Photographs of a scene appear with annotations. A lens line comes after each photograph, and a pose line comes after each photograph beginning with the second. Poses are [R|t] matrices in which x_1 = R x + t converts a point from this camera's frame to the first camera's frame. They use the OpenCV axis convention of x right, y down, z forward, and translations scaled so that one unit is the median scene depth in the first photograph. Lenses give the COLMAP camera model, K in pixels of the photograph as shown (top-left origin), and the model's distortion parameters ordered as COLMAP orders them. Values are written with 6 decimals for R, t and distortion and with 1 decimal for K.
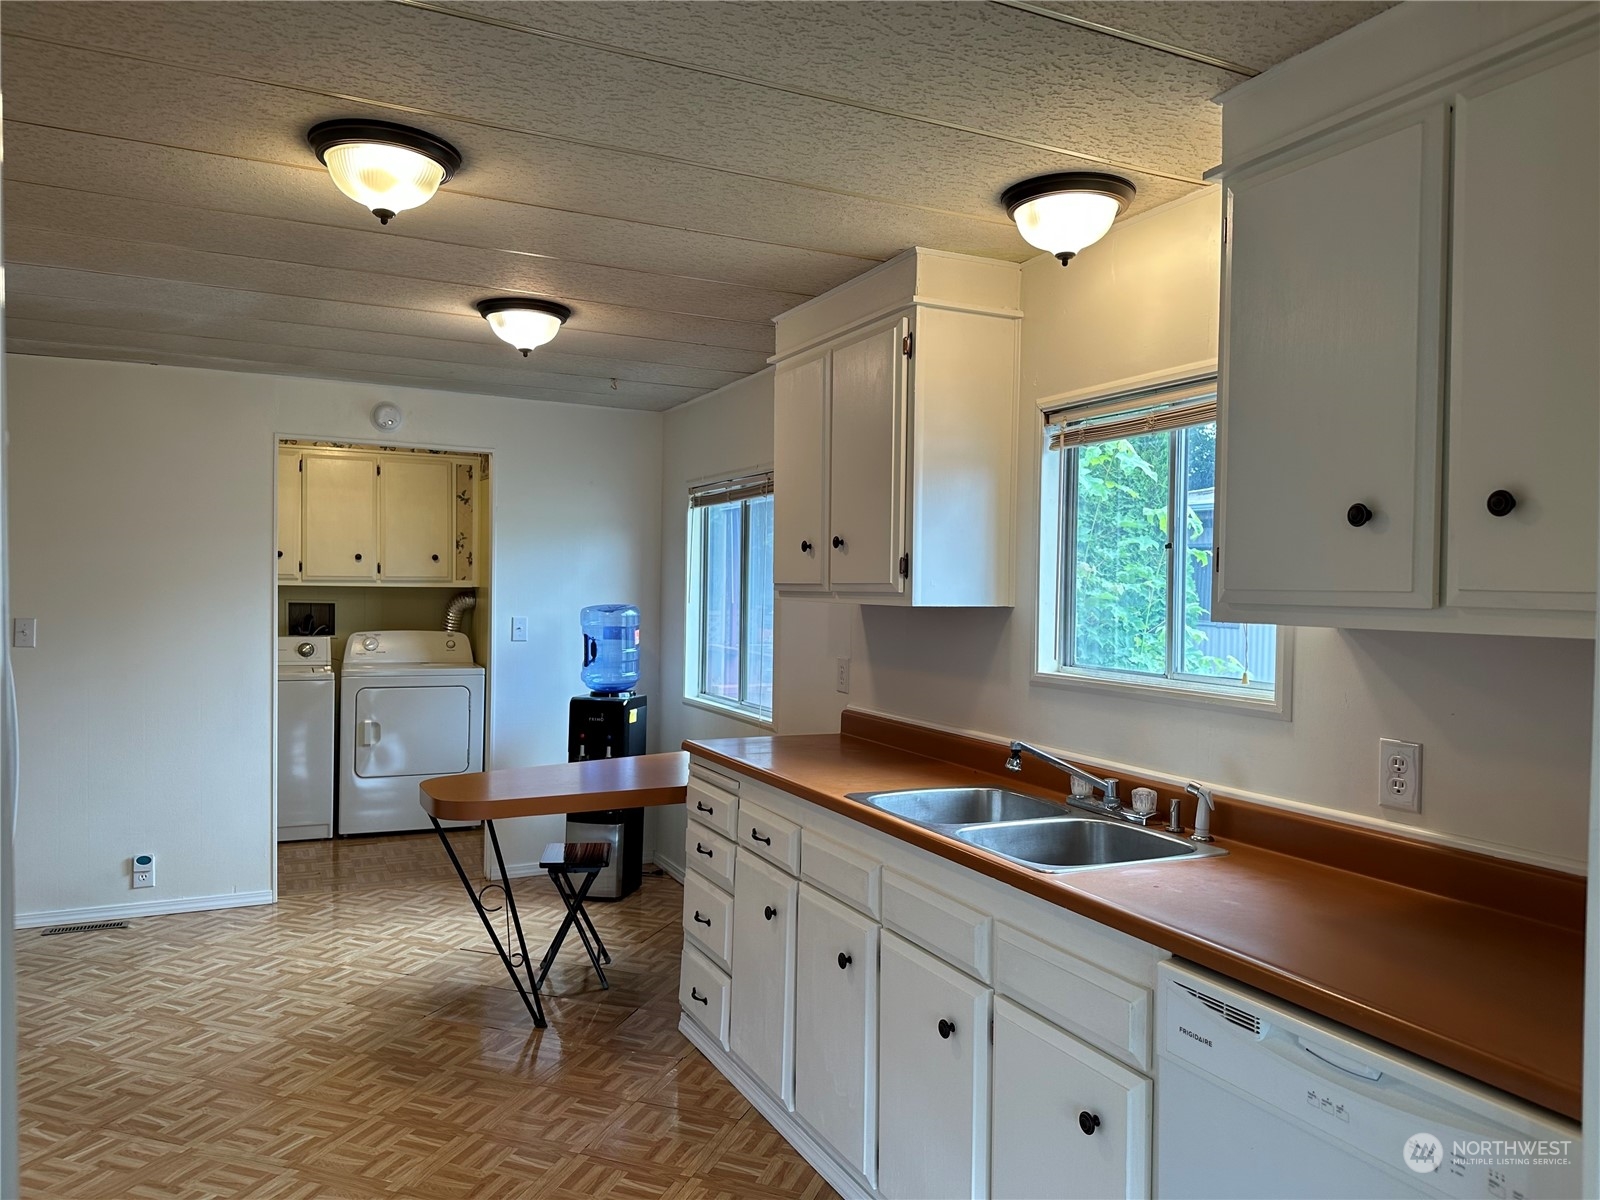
lens RADIAL K [[1120.3, 0, 800.0], [0, 1120.3, 600.0], [0, 0, 1]] dist [0.090199, -0.081752]
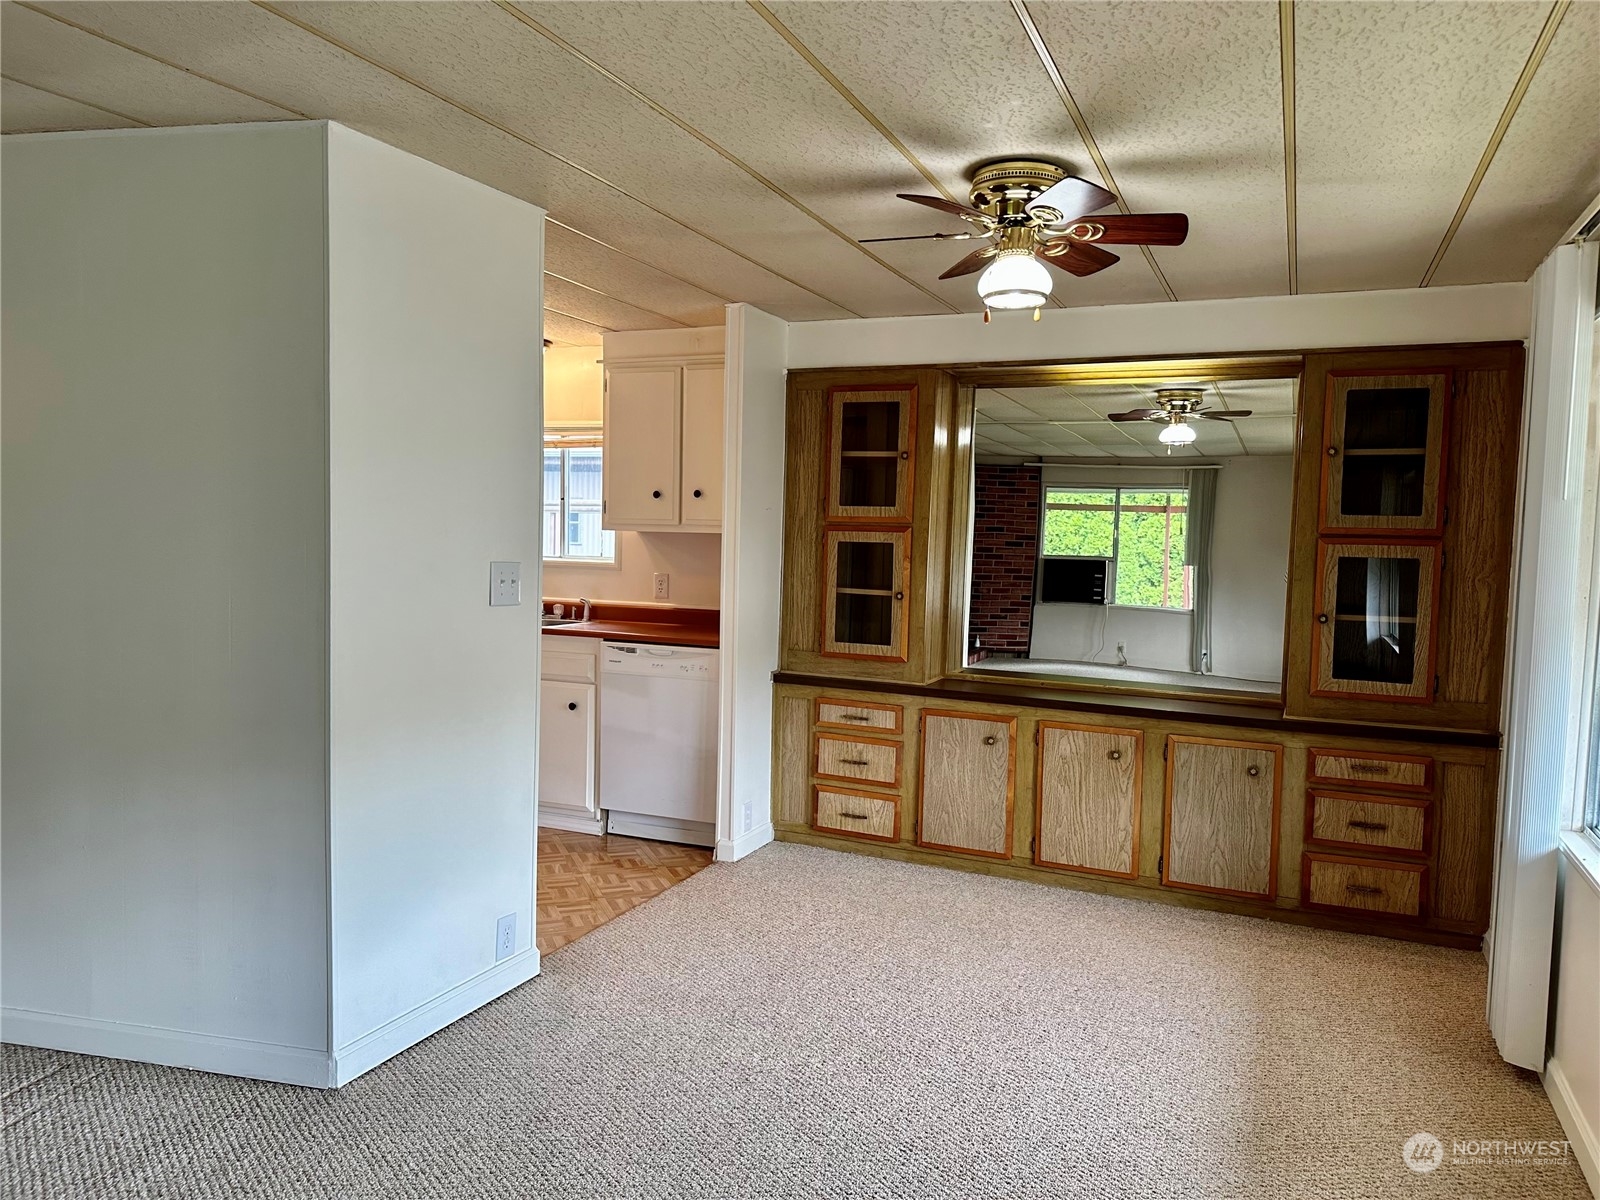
lens RADIAL K [[1122.9, 0, 806.4], [0, 1122.9, 606.5], [0, 0, 1]] dist [0.084522, -0.128258]
pose [[0.761591, -0.033991, 0.647166, -1.013911], [-0.006760, 0.998153, 0.060380, 0.035942], [-0.648023, -0.050360, 0.759954, -1.363284]]
